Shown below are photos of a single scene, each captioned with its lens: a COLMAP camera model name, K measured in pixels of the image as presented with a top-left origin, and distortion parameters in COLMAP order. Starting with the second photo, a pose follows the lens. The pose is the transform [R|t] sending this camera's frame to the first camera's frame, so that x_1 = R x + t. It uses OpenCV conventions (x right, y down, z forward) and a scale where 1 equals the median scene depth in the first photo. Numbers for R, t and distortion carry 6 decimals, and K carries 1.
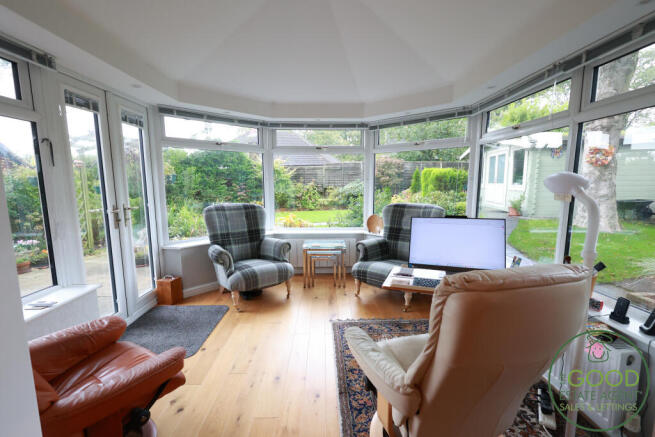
lens RADIAL K [[304.9, 0, 328.2], [0, 304.9, 223.5], [0, 0, 1]] dist [-0.001453, 0.000278]
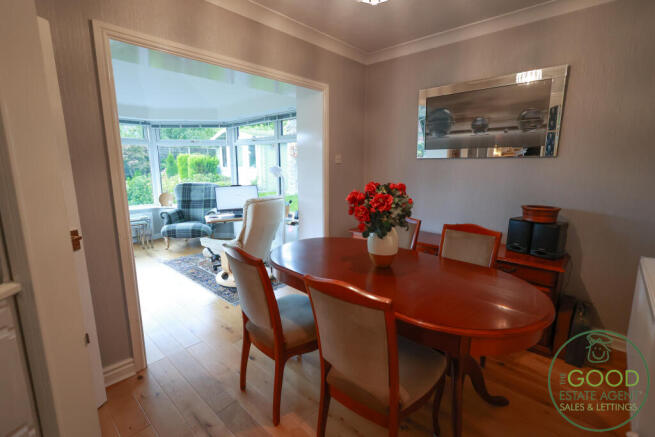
lens RADIAL K [[304.9, 0, 329.7], [0, 304.9, 219.3], [0, 0, 1]] dist [-0.001453, 0.000278]
pose [[0.693980, -0.124315, 0.709181, -0.345177], [0.093417, 0.992202, 0.082513, 0.049297], [-0.713909, 0.008987, 0.700181, -0.494592]]
